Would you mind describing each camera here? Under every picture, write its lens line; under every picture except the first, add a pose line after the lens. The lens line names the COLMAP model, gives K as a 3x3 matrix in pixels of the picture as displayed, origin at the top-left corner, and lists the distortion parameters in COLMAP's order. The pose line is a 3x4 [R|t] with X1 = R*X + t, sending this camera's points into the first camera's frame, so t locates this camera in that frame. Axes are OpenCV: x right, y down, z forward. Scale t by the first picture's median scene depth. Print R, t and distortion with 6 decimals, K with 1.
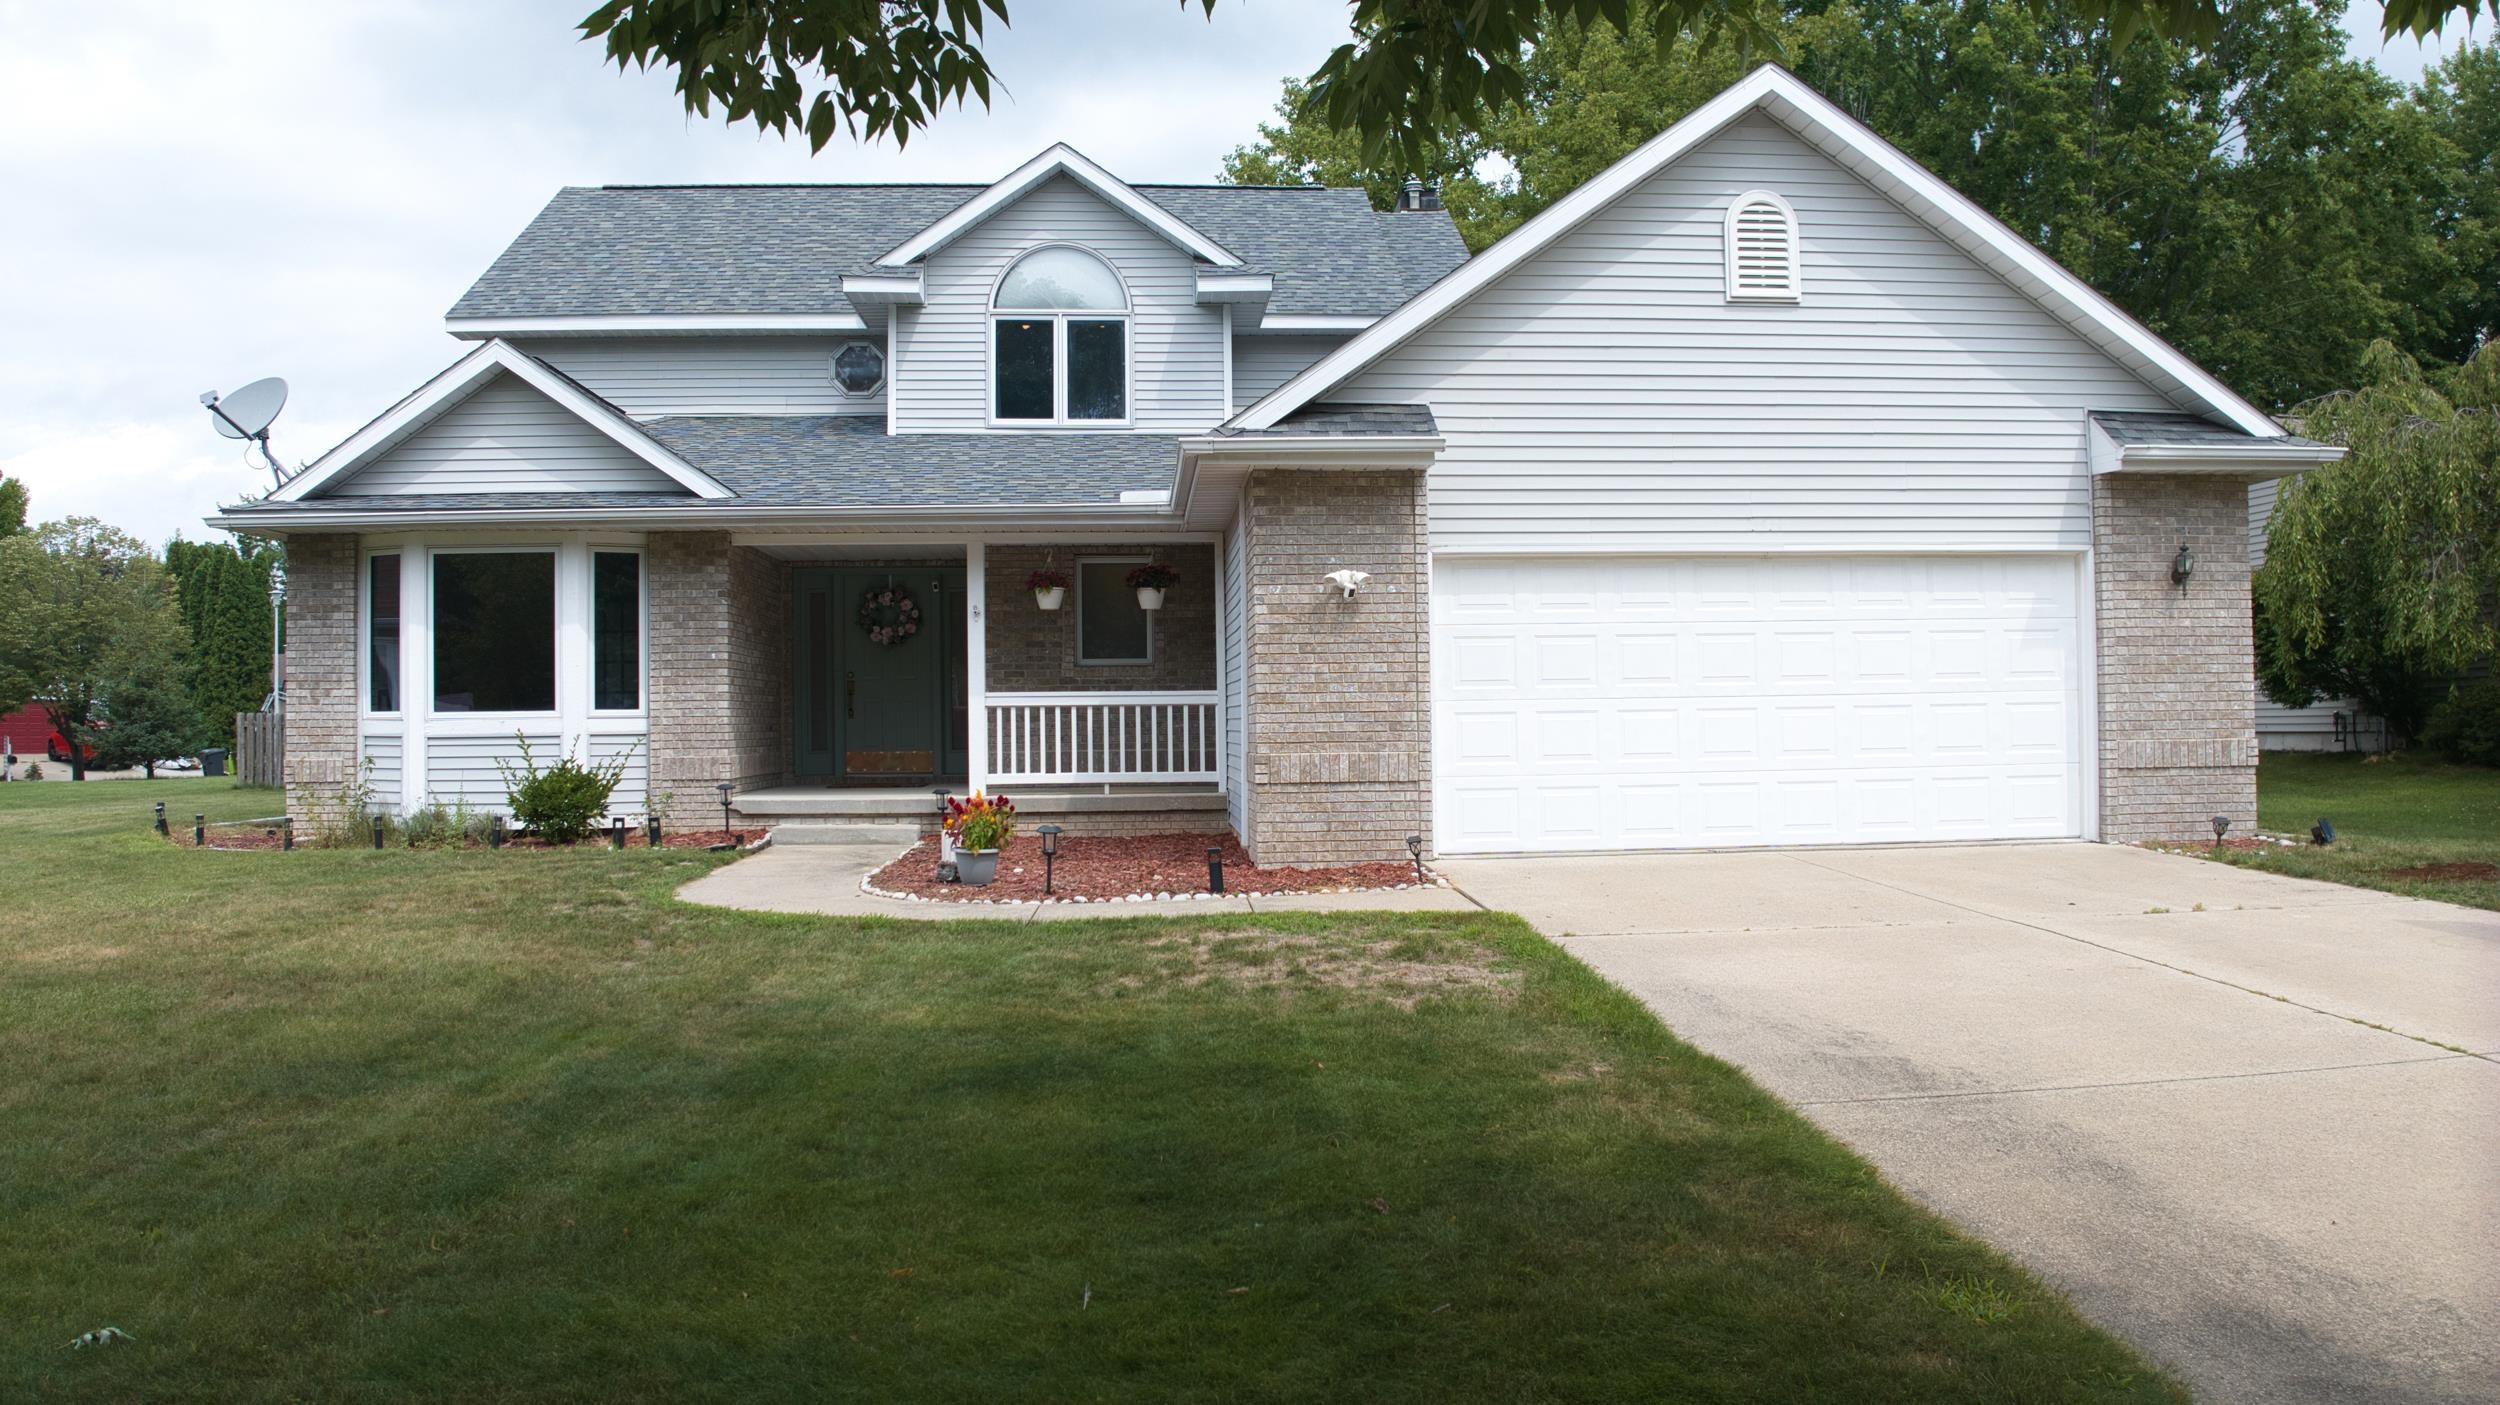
lens RADIAL K [[1758.9, 0, 1236.3], [0, 1758.9, 682.5], [0, 0, 1]] dist [-0.099365, -0.022007]
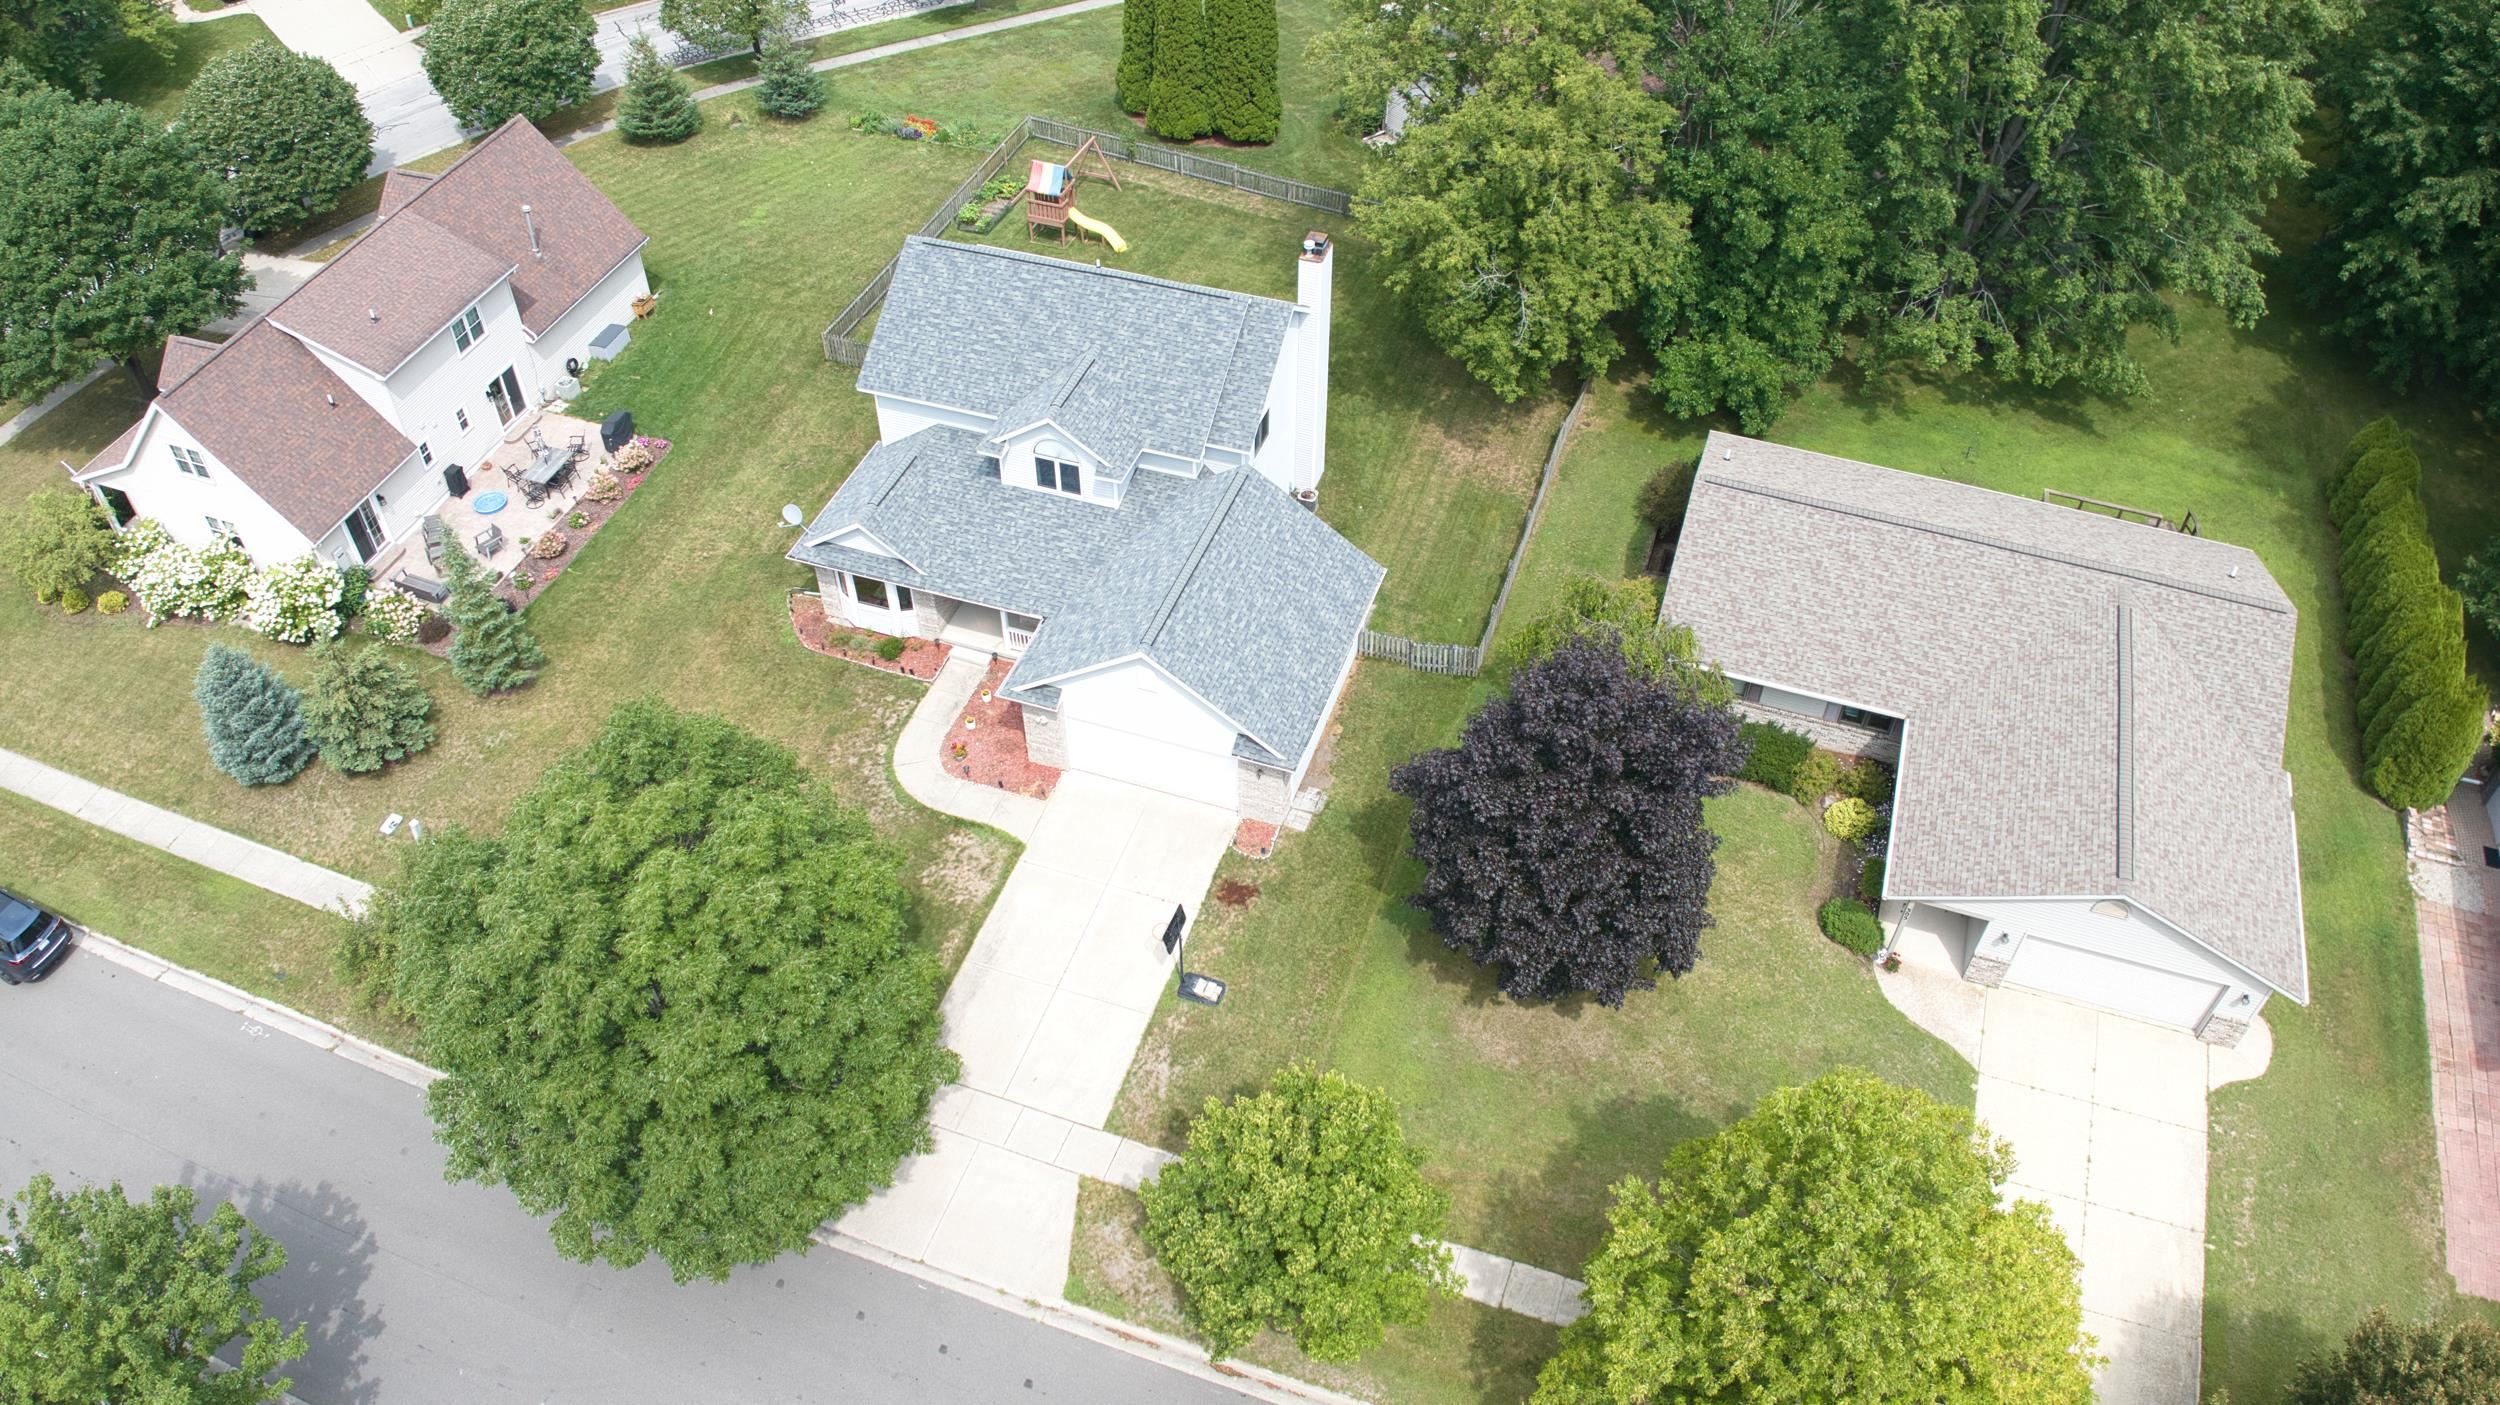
lens RADIAL K [[1758.9, 0, 1236.3], [0, 1758.9, 682.5], [0, 0, 1]] dist [-0.099365, -0.022007]
pose [[0.921341, 0.281011, -0.268634, 1.196685], [0.002847, 0.686114, 0.727489, -2.380215], [0.388746, -0.671030, 0.631344, -1.003327]]
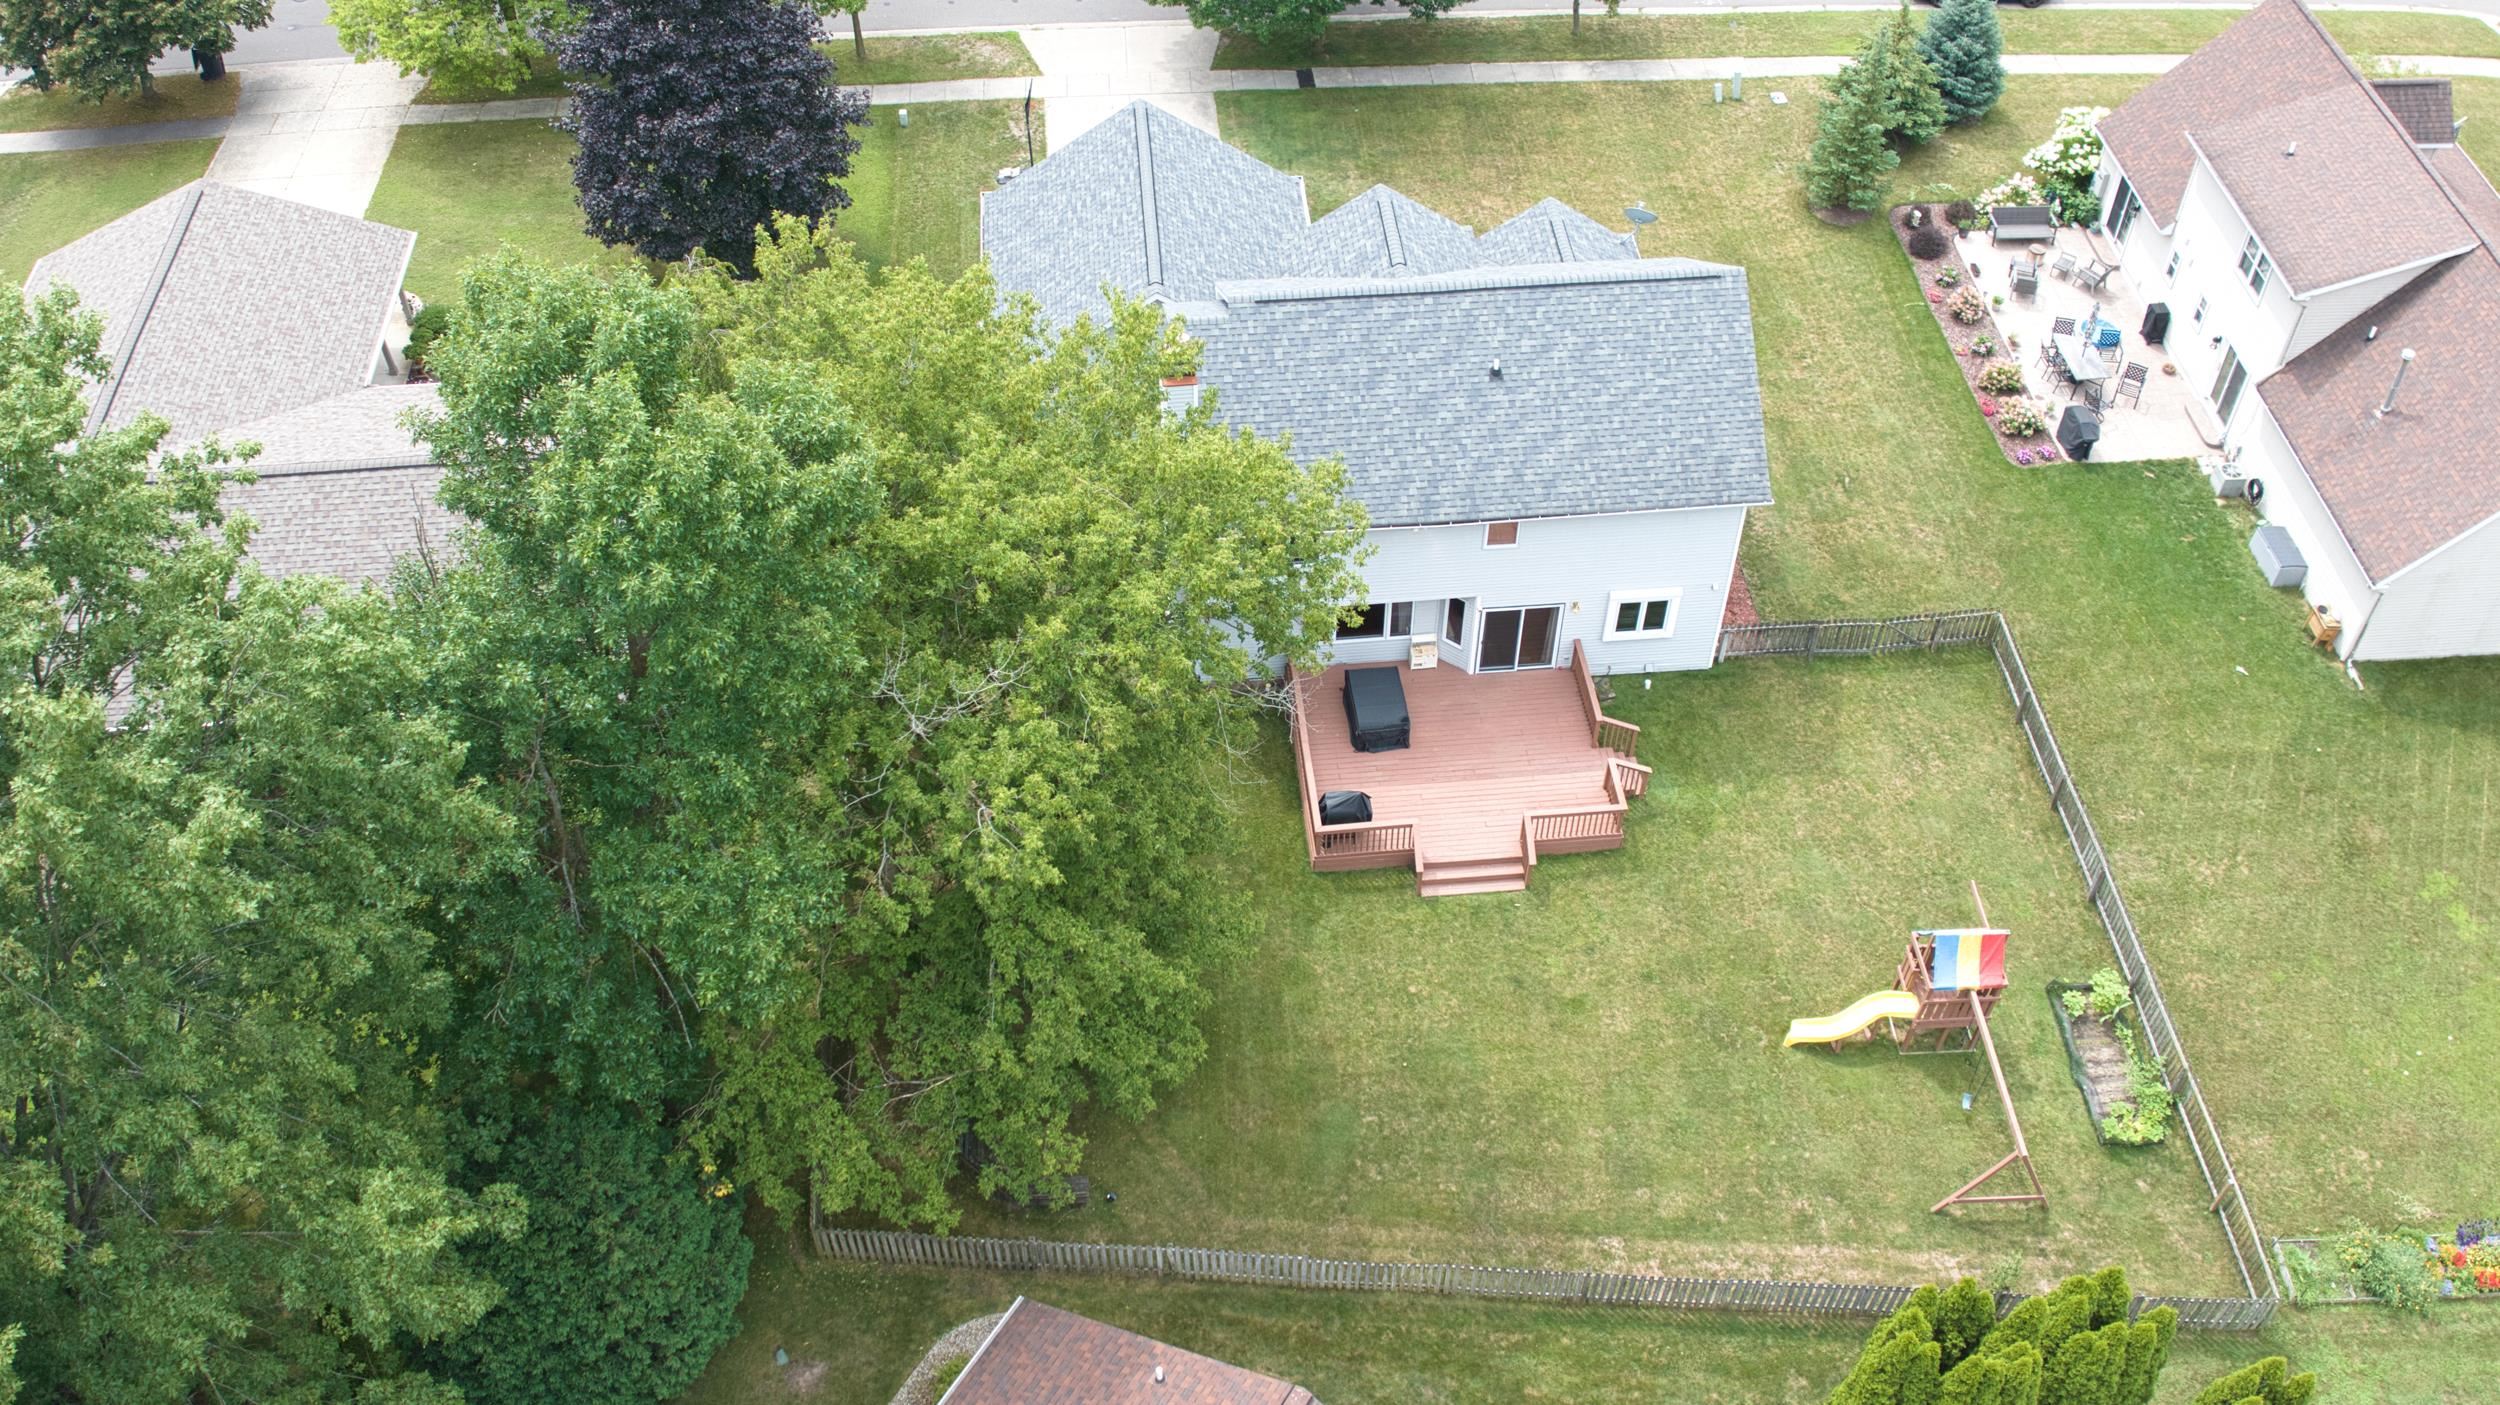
lens RADIAL K [[2182.5, 0, 1250.0], [0, 2182.5, 702.5], [0, 0, 1]] dist [-0.067699, -0.076105]
pose [[-0.999595, 0.026348, -0.010792, 0.131629], [0.010374, 0.689995, 0.723740, -2.228068], [0.026516, 0.723335, -0.689988, 4.069113]]
